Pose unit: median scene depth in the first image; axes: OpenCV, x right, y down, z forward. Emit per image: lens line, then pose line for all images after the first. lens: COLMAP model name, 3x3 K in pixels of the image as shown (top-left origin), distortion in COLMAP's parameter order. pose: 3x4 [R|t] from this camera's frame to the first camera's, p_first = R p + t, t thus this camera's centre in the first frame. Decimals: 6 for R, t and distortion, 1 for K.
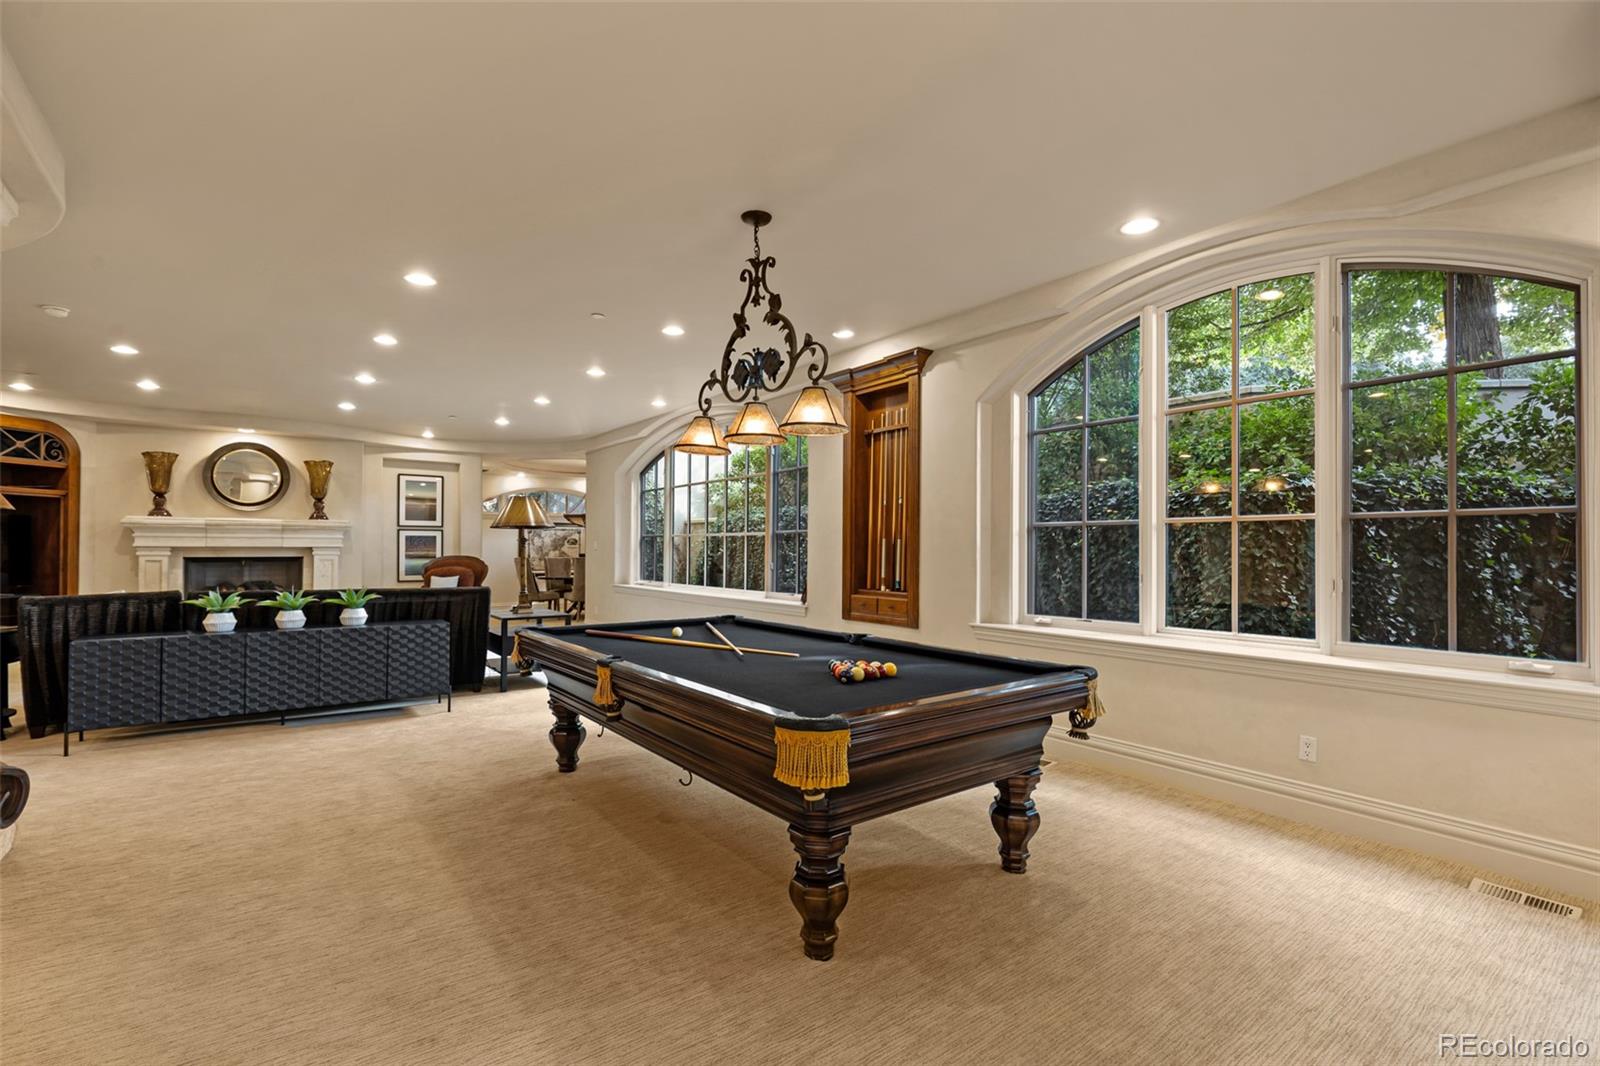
lens RADIAL K [[723.2, 0, 793.4], [0, 723.2, 535.1], [0, 0, 1]] dist [-0.001523, -0.001027]
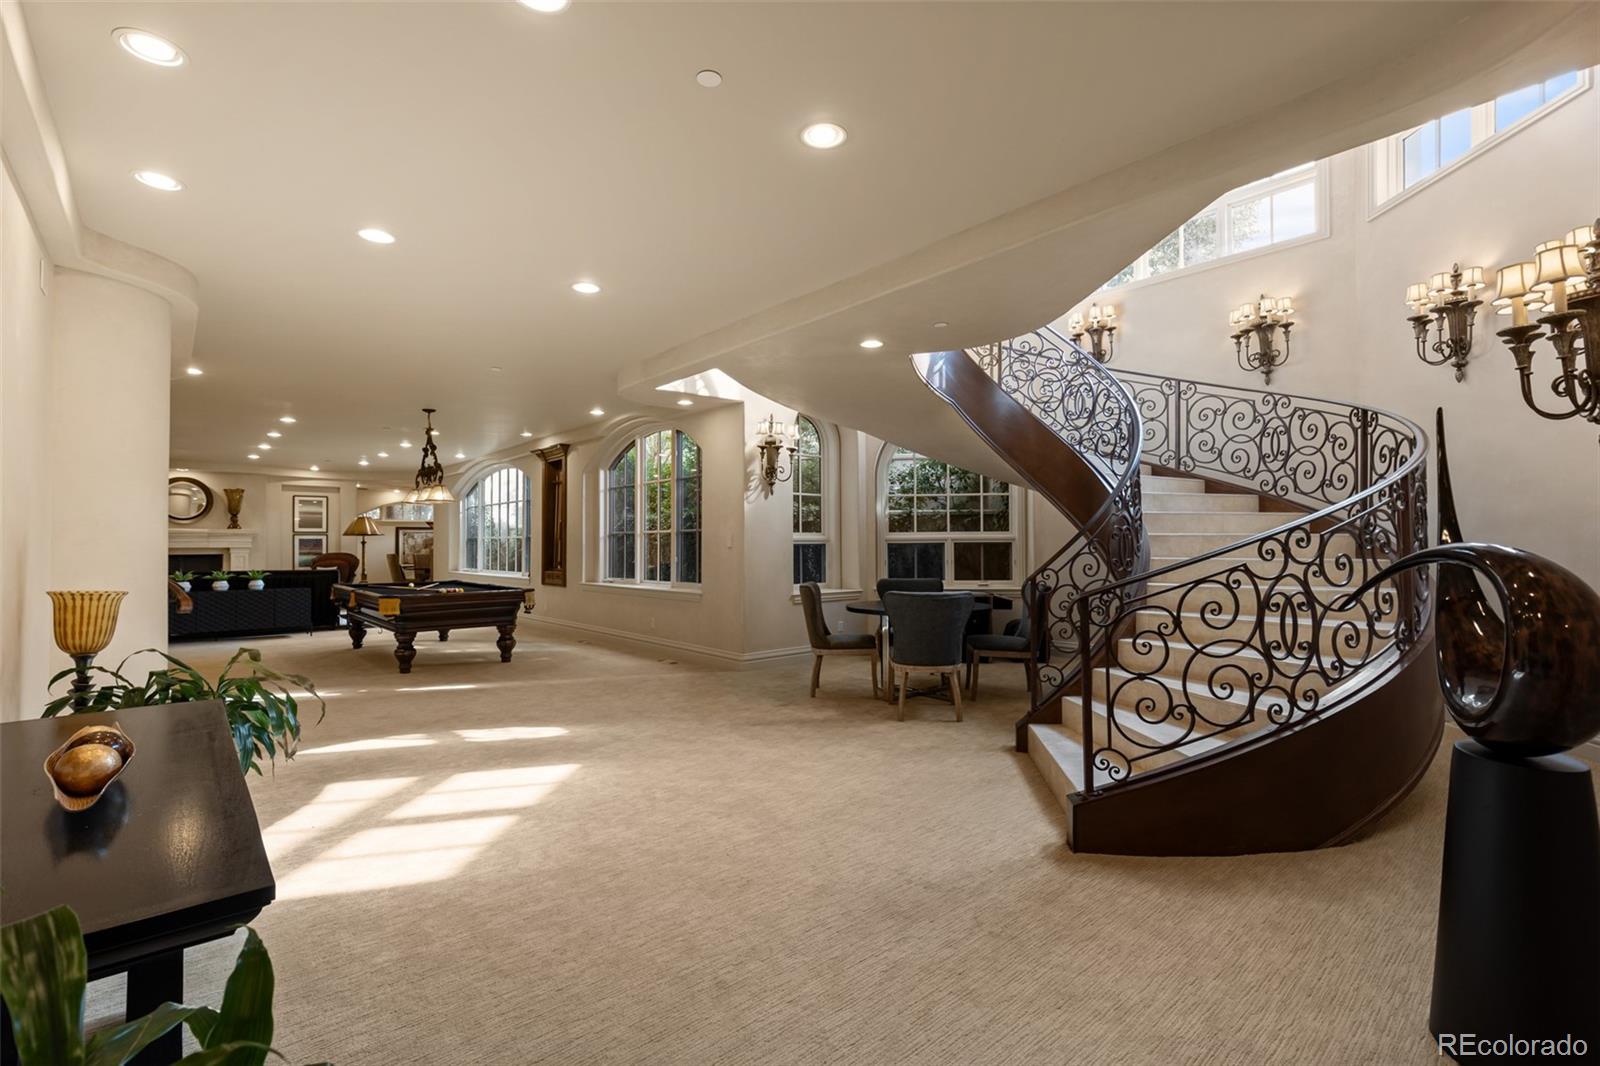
lens RADIAL K [[713.3, 0, 802.3], [0, 713.3, 529.1], [0, 0, 1]] dist [-0.003490, -0.000657]
pose [[0.995373, -0.006806, 0.095848, 0.465498], [0.007008, 0.999974, -0.001771, -0.013384], [-0.095833, 0.002434, 0.995394, -0.724077]]
